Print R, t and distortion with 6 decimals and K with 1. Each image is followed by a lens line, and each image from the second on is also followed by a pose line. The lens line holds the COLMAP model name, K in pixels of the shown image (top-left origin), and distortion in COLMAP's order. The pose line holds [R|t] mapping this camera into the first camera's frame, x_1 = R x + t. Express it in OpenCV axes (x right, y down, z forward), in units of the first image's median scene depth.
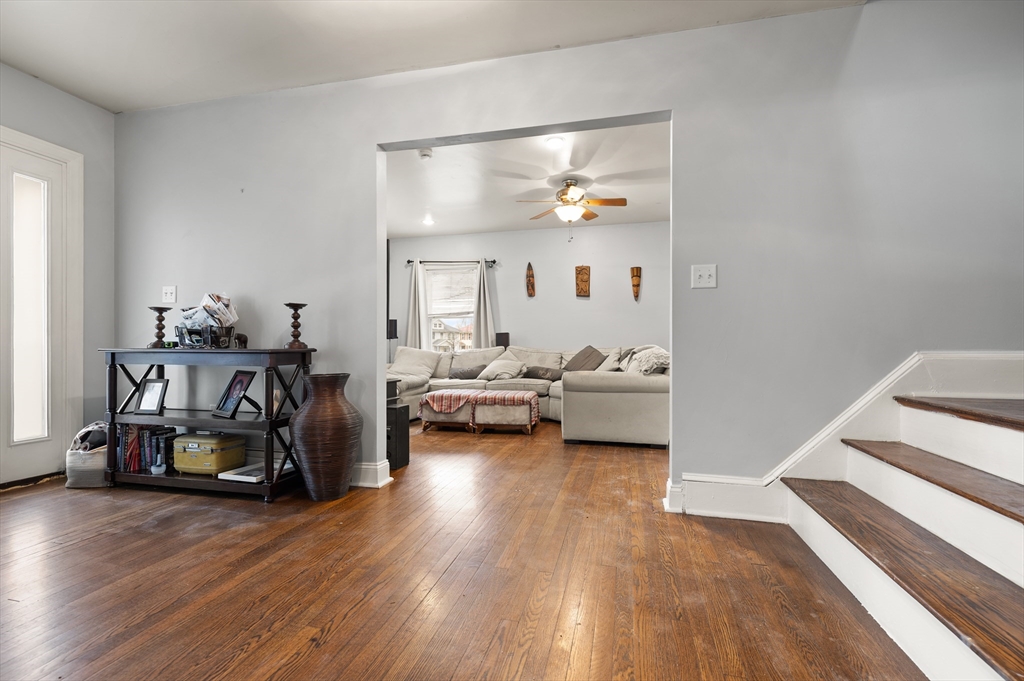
lens RADIAL K [[470.6, 0, 512.2], [0, 470.6, 344.5], [0, 0, 1]] dist [0.007348, -0.001287]
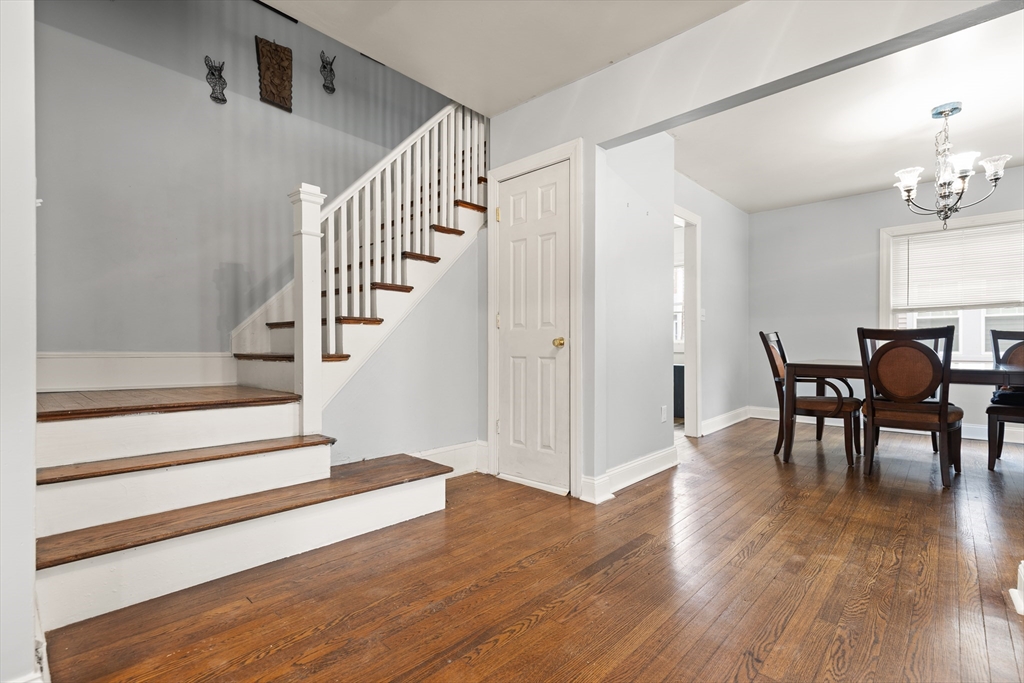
lens RADIAL K [[470.6, 0, 511.0], [0, 470.6, 347.2], [0, 0, 1]] dist [0.007348, -0.001287]
pose [[-0.873369, -0.003052, 0.487050, -0.101046], [-0.007544, 0.999945, -0.007262, 0.000116], [-0.487001, -0.010016, -0.873344, 0.474333]]
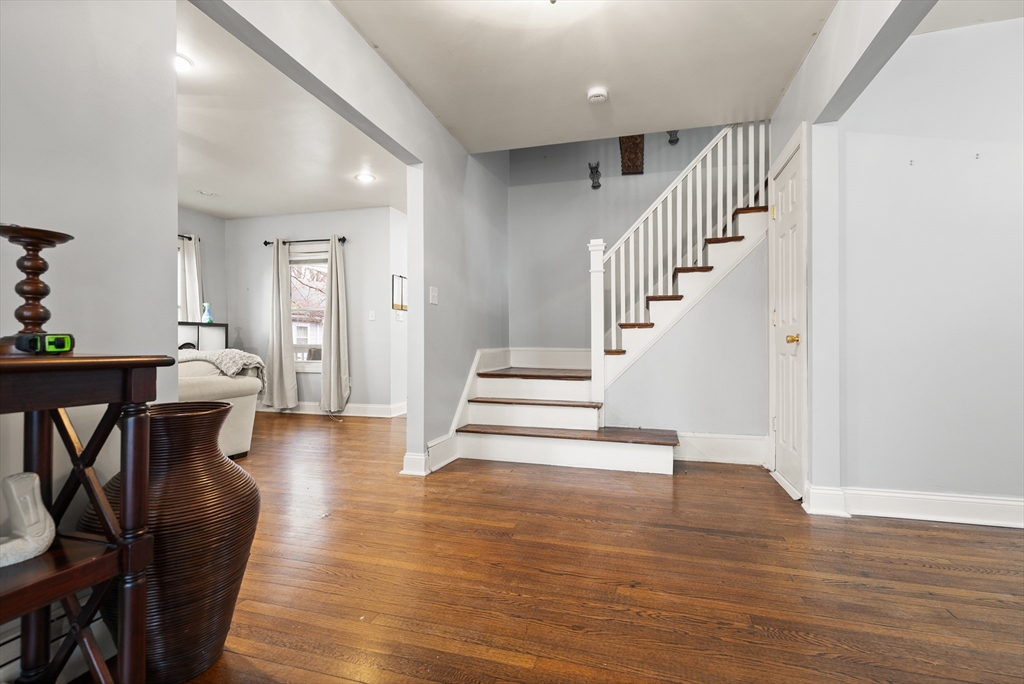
lens RADIAL K [[470.6, 0, 511.7], [0, 470.6, 340.7], [0, 0, 1]] dist [0.007348, -0.001287]
pose [[0.041046, 0.009131, 0.999116, -0.379989], [-0.008328, 0.999927, -0.008796, -0.000838], [-0.999123, -0.007960, 0.041119, 0.288598]]
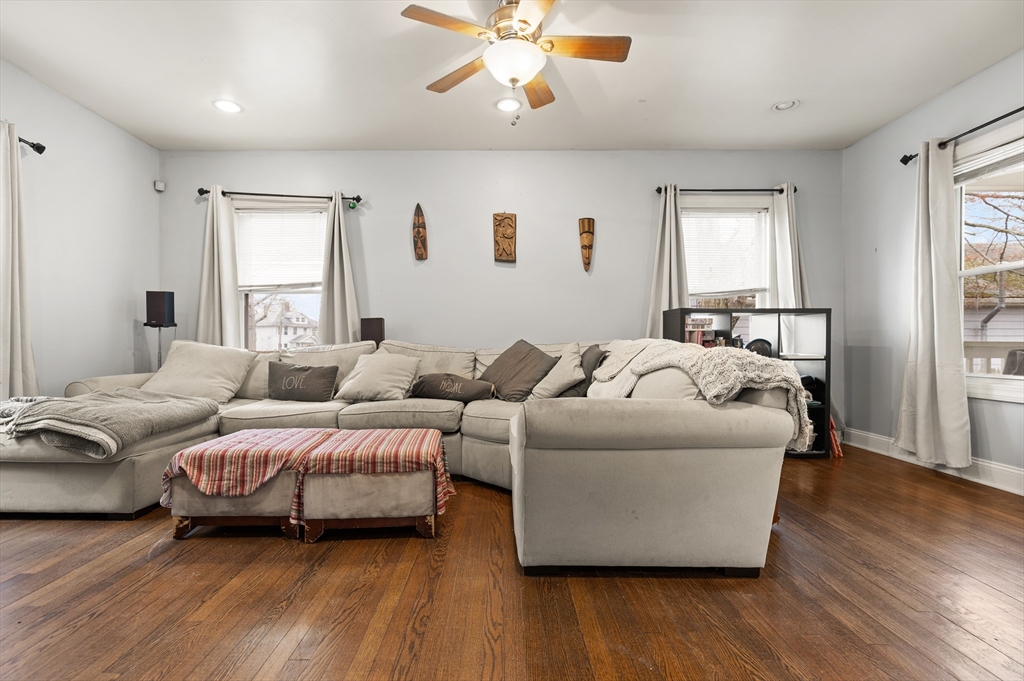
lens RADIAL K [[470.6, 0, 499.7], [0, 470.6, 347.8], [0, 0, 1]] dist [0.007348, -0.001287]
pose [[0.972026, -0.000677, 0.234871, -0.004564], [-0.002503, 0.999909, 0.013241, 0.004526], [-0.234859, -0.013458, 0.971936, 0.417087]]
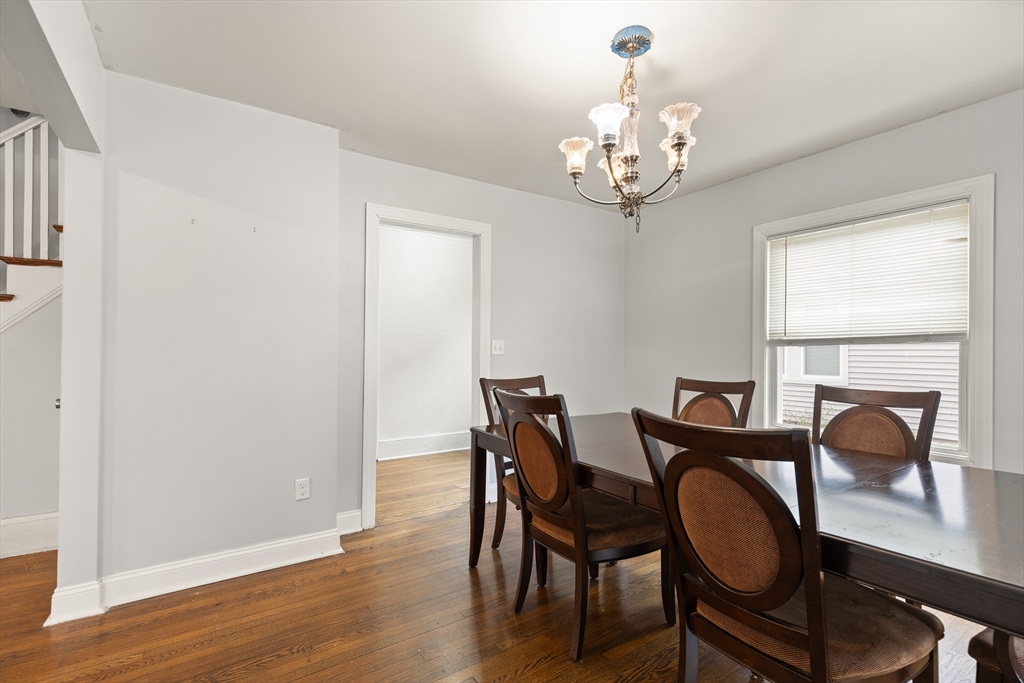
lens RADIAL K [[470.6, 0, 509.8], [0, 470.6, 349.0], [0, 0, 1]] dist [0.007348, -0.001287]
pose [[-0.741880, -0.001447, 0.670531, -0.422853], [-0.015448, 0.999769, -0.014934, -0.051367], [-0.670355, -0.021437, -0.741731, 0.078121]]
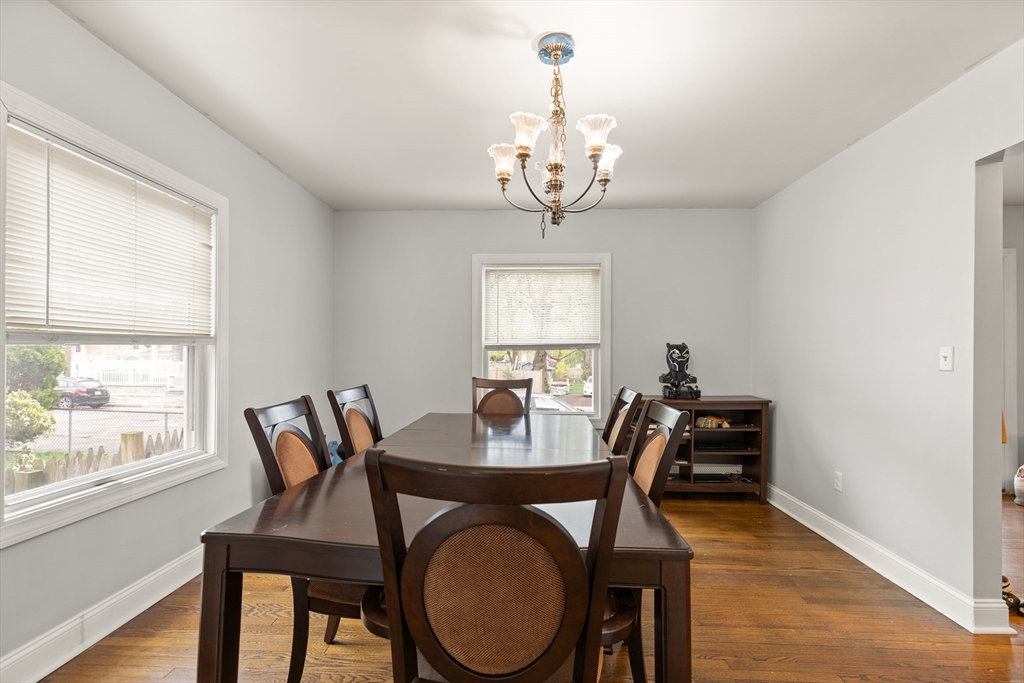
lens RADIAL K [[470.6, 0, 513.7], [0, 470.6, 349.7], [0, 0, 1]] dist [0.007348, -0.001287]
pose [[0.203134, -0.011715, -0.979081, 0.044566], [0.004982, 0.999928, -0.010931, -0.059717], [0.979138, -0.002658, 0.203178, -0.313414]]
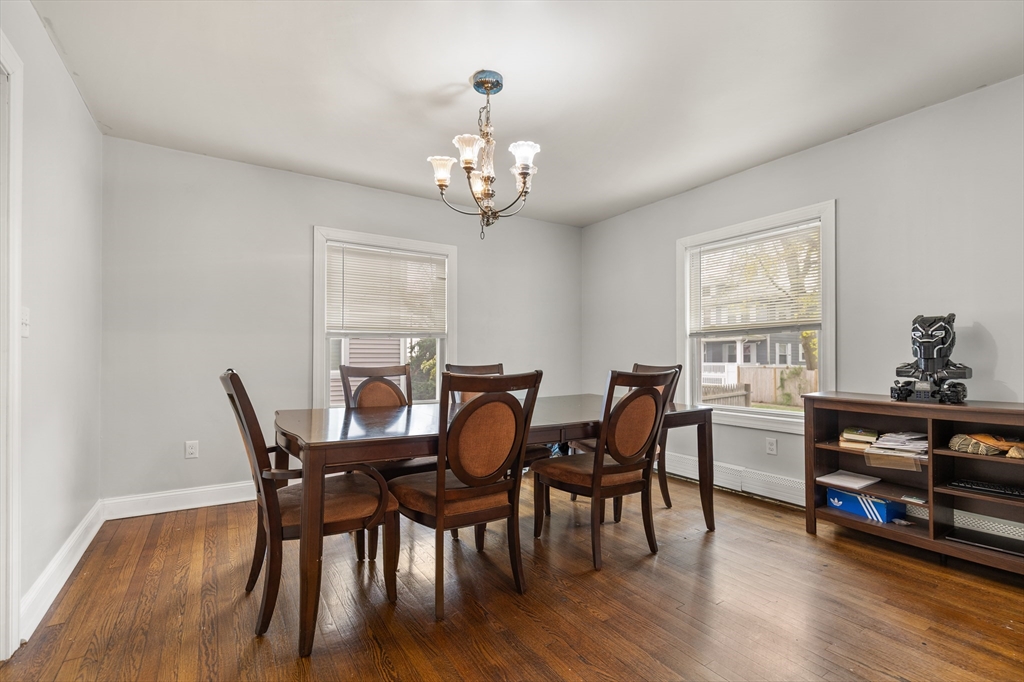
lens RADIAL K [[470.6, 0, 511.7], [0, 470.6, 349.6], [0, 0, 1]] dist [0.007348, -0.001287]
pose [[-0.692107, -0.014469, -0.721650, 0.004573], [0.004789, 0.999685, -0.024637, -0.035355], [0.721779, -0.020507, -0.691820, 0.067819]]
